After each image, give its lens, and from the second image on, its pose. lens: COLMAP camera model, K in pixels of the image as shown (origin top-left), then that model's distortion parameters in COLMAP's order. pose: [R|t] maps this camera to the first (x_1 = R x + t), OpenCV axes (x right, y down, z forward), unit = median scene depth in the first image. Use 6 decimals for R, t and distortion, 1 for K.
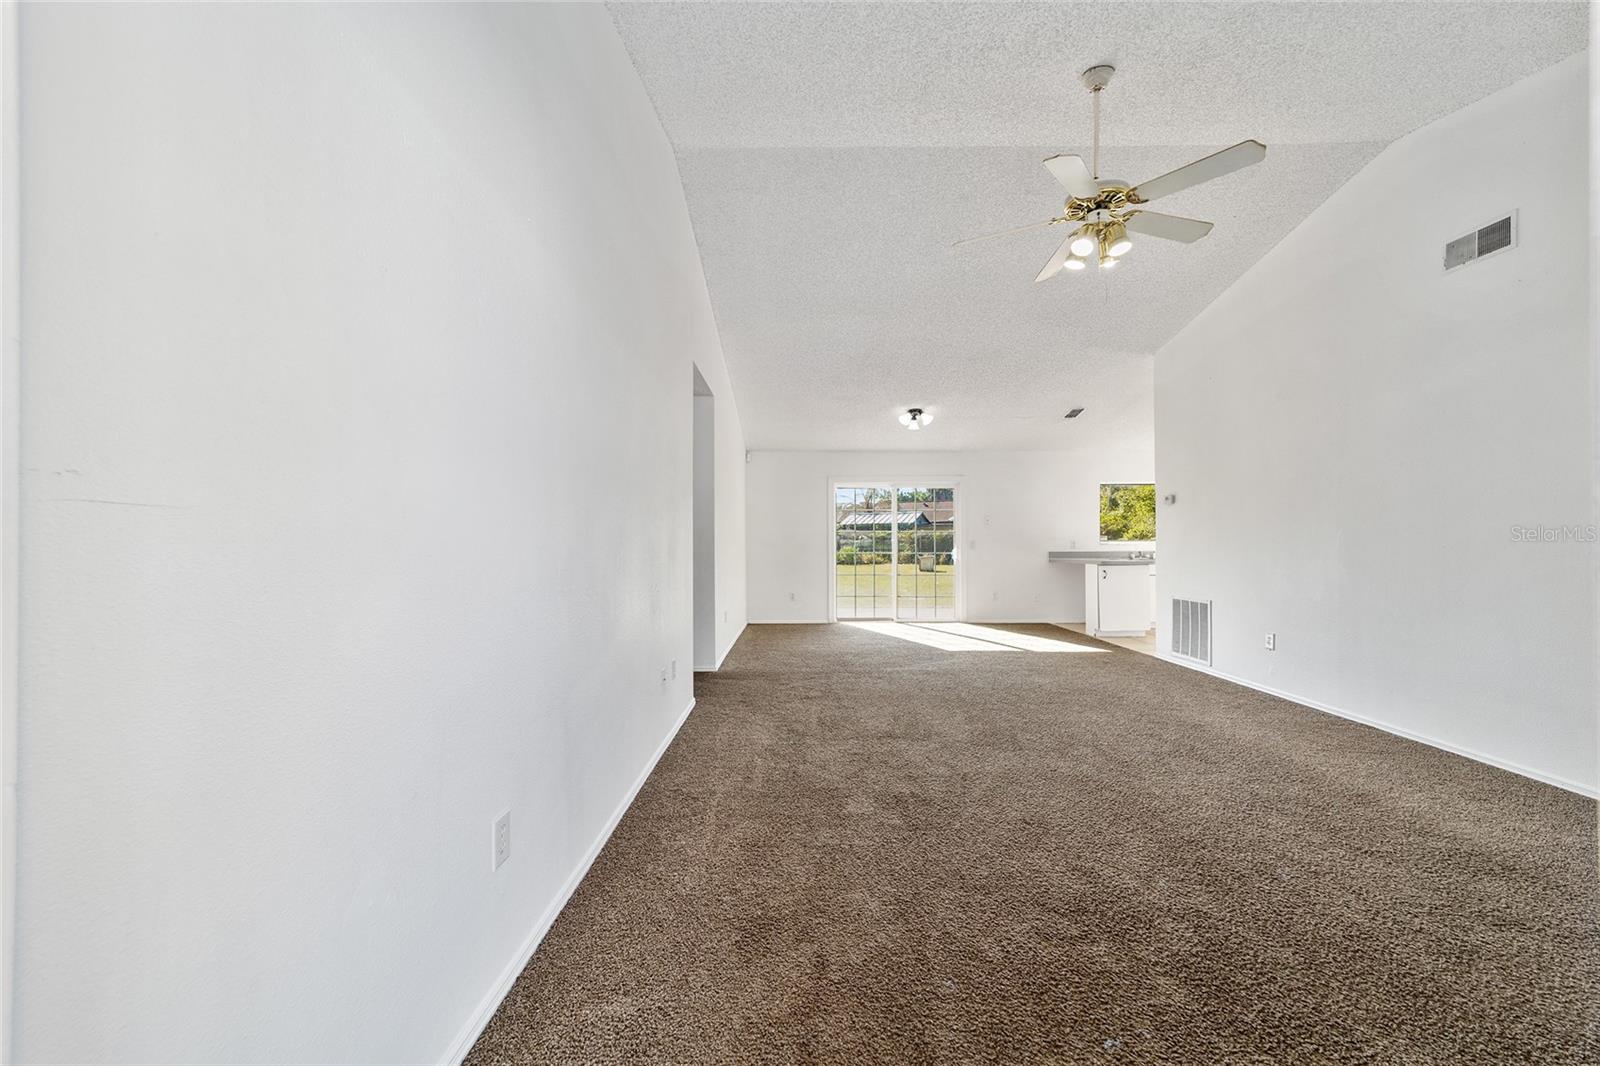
lens RADIAL K [[613.5, 0, 793.0], [0, 613.5, 538.5], [0, 0, 1]] dist [-0.017465, 0.009263]
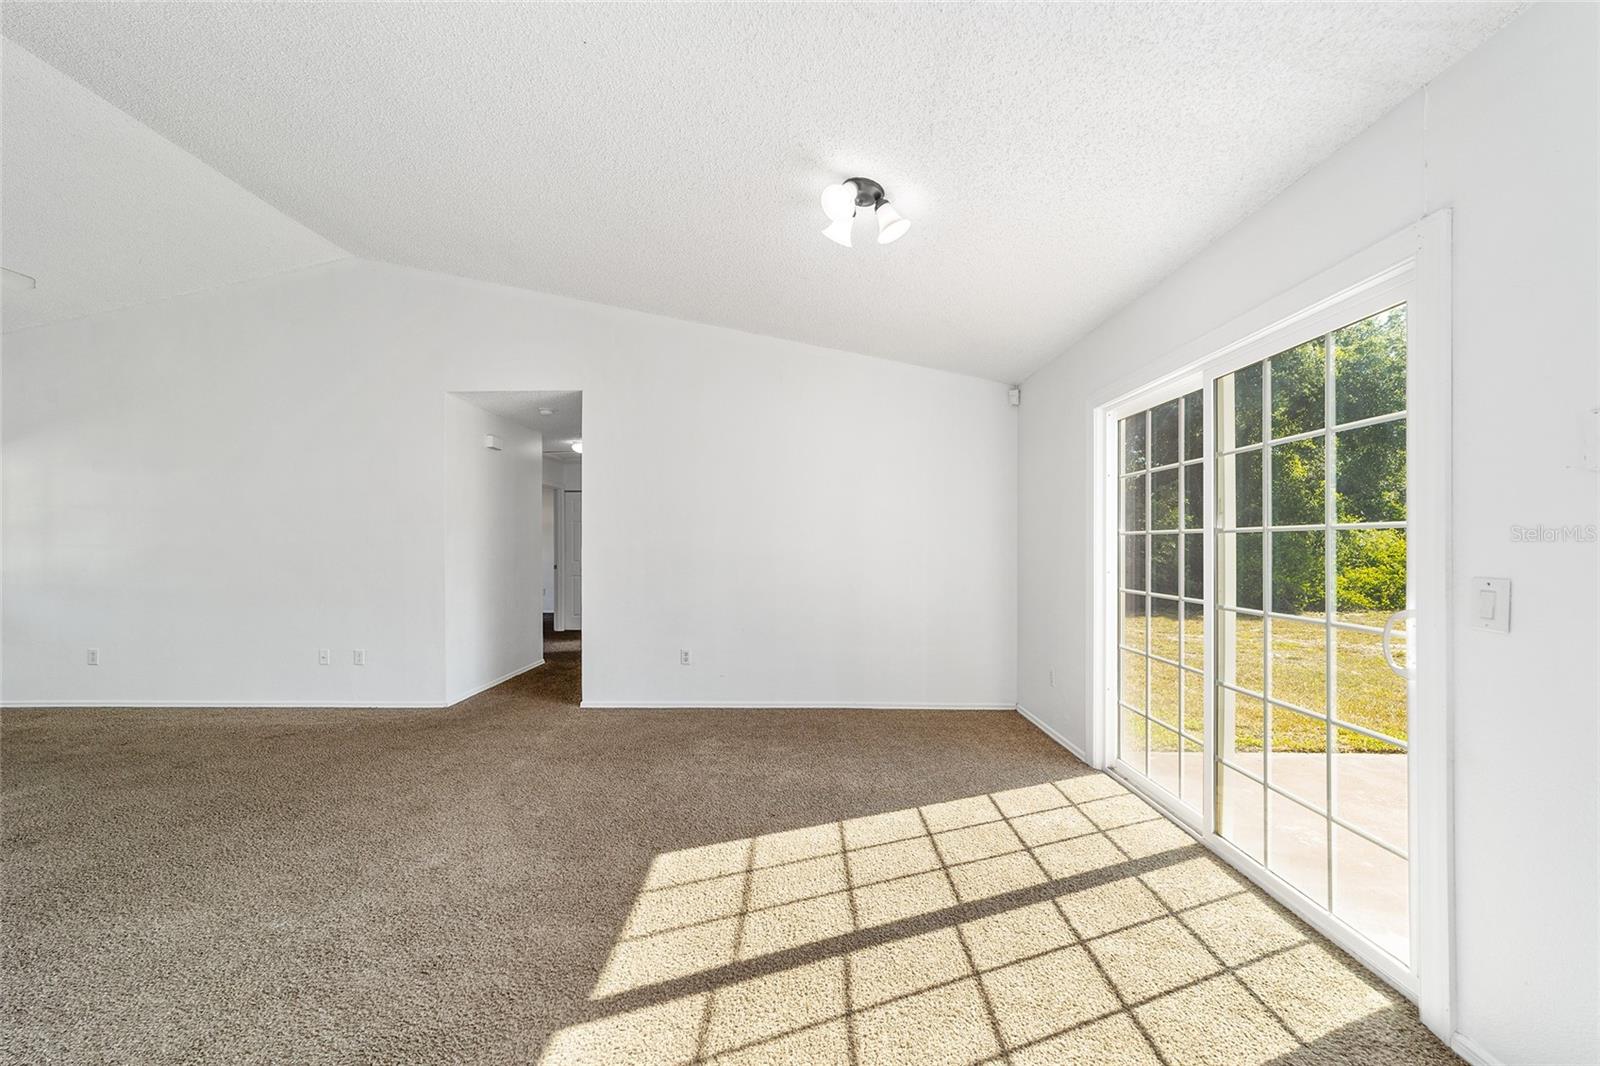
lens RADIAL K [[619.0, 0, 788.9], [0, 619.0, 534.8], [0, 0, 1]] dist [-0.017882, 0.009526]
pose [[-0.006919, -0.013222, -0.999889, 0.563938], [0.011982, 0.999840, -0.013305, -0.009771], [0.999904, -0.012073, -0.006760, 0.980001]]
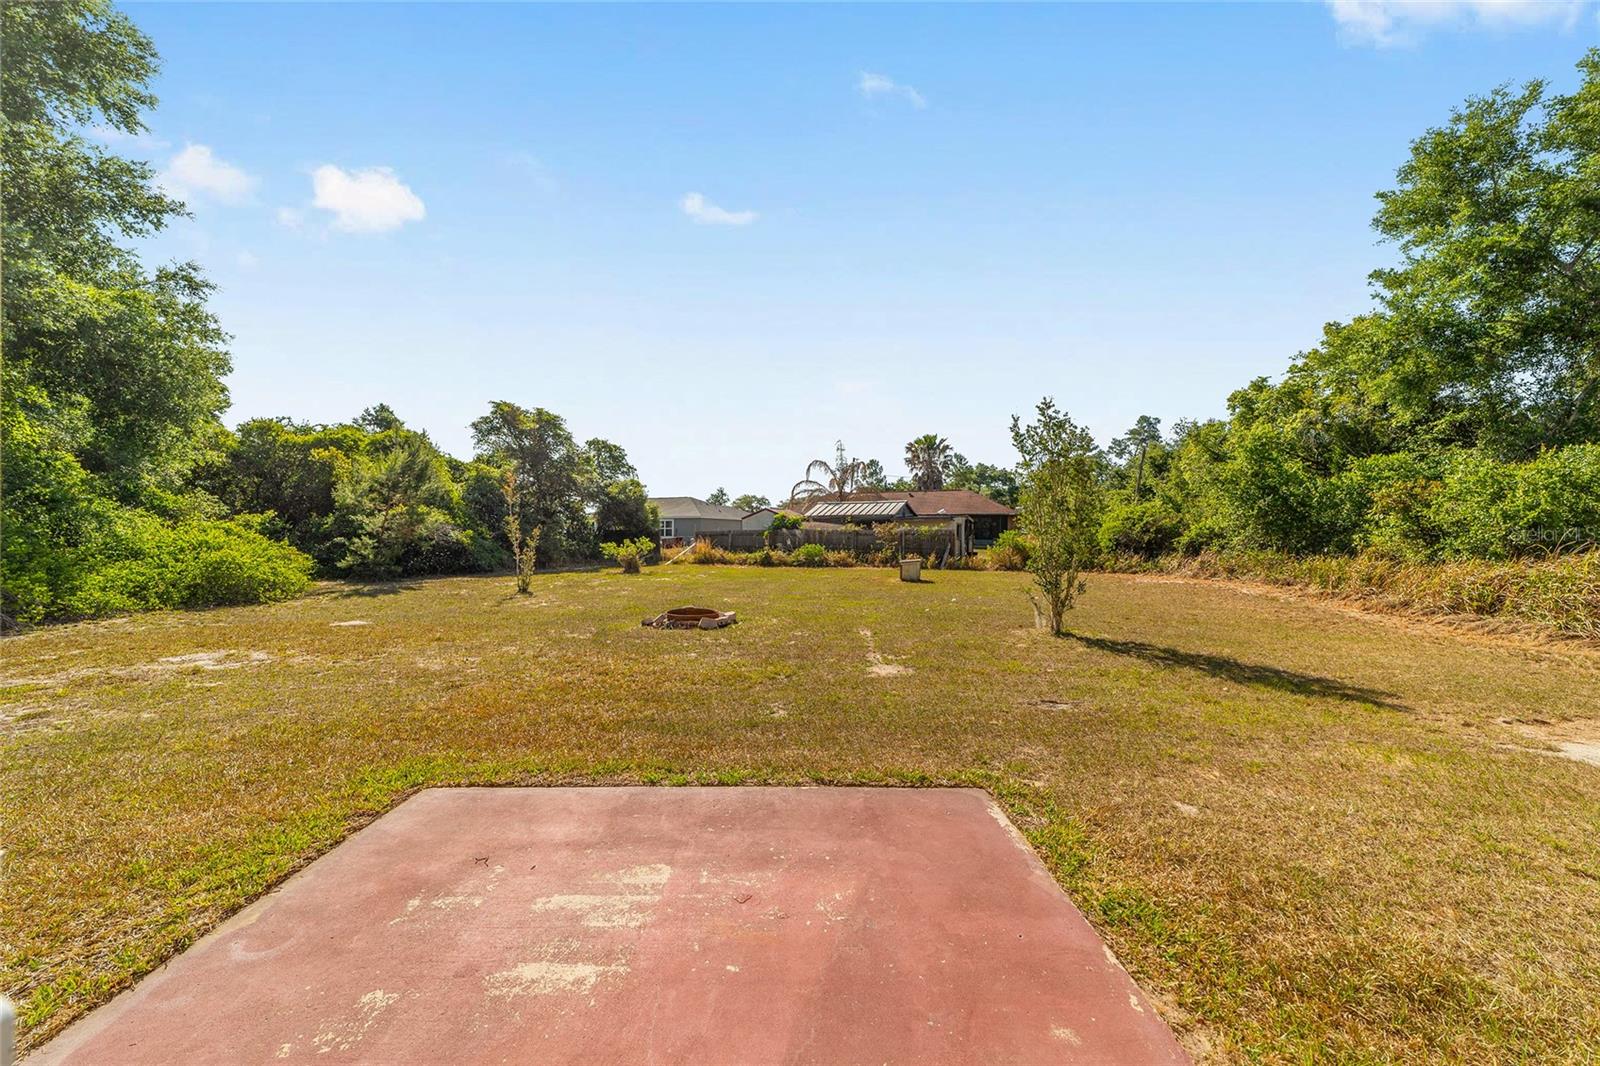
lens RADIAL K [[613.5, 0, 793.0], [0, 613.5, 538.5], [0, 0, 1]] dist [-0.017465, 0.009263]
pose [[0.999670, 0.011443, 0.022988, 0.264349], [-0.011670, 0.999884, 0.009787, -0.006087], [-0.022873, -0.010052, 0.999688, 1.188908]]
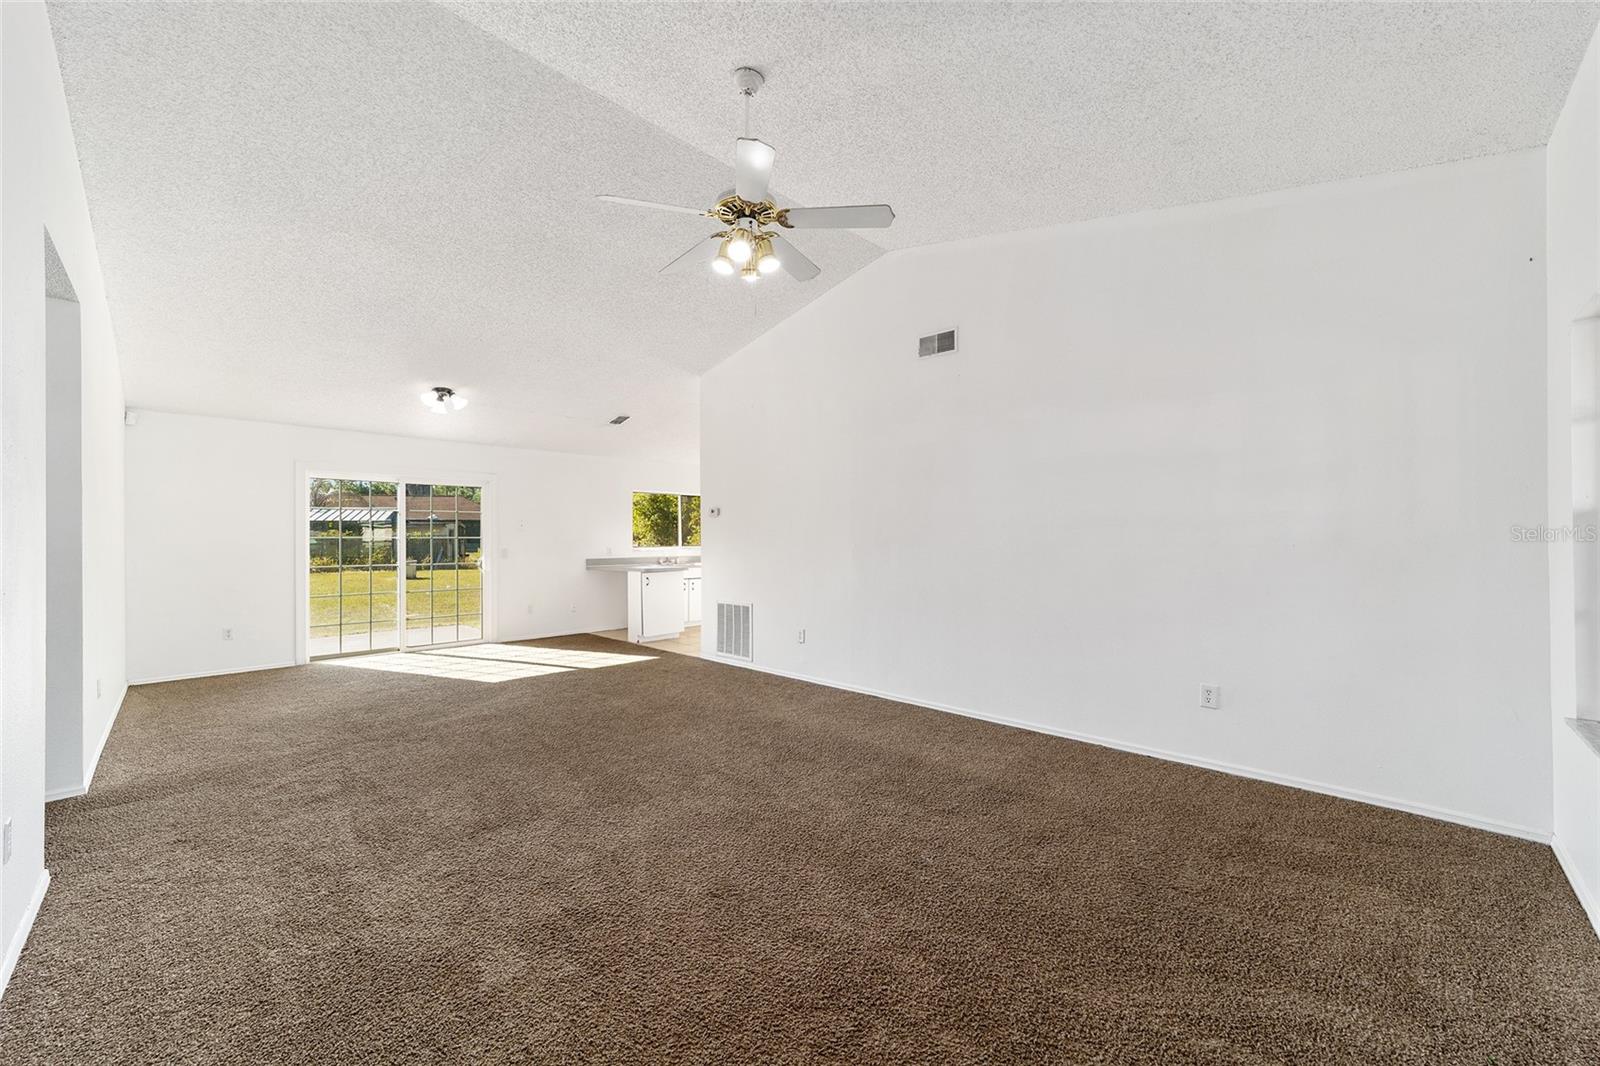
lens RADIAL K [[613.5, 0, 793.0], [0, 613.5, 538.5], [0, 0, 1]] dist [-0.017465, 0.009263]
pose [[0.698713, 0.001091, 0.715401, -0.054633], [-0.001724, 0.999999, 0.000159, -0.013905], [-0.715400, -0.001345, 0.698714, 0.109348]]
